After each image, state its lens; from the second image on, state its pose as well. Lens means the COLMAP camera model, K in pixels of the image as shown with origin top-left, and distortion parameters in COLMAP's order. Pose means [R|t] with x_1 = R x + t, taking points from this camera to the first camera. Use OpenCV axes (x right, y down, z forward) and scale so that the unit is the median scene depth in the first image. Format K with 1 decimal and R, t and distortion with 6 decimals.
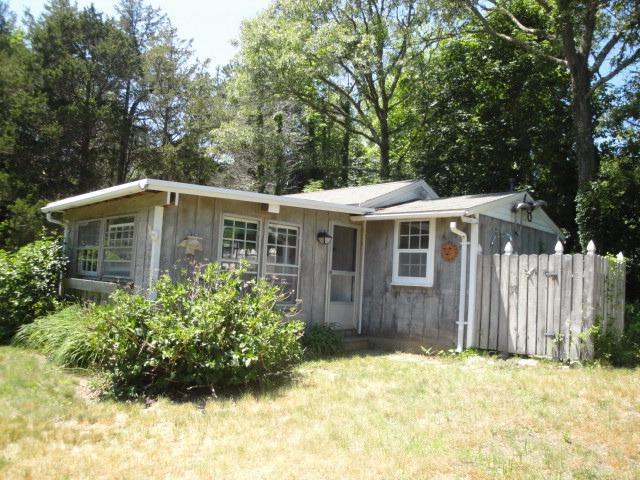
lens RADIAL K [[520.2, 0, 320.9], [0, 520.2, 238.5], [0, 0, 1]] dist [-0.113204, -0.010261]
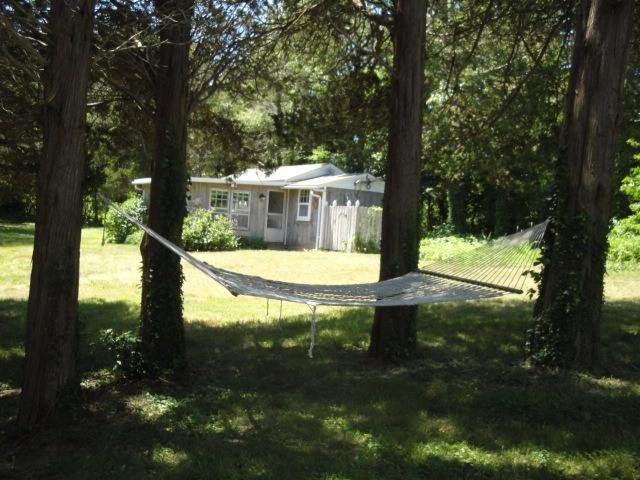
lens RADIAL K [[720.7, 0, 319.7], [0, 720.7, 240.7], [0, 0, 1]] dist [-0.032306, 0.000000]
pose [[0.981787, 0.014346, -0.189441, 0.812321], [0.001675, 0.996453, 0.084138, -0.074098], [0.189976, -0.082923, 0.978281, -1.883822]]
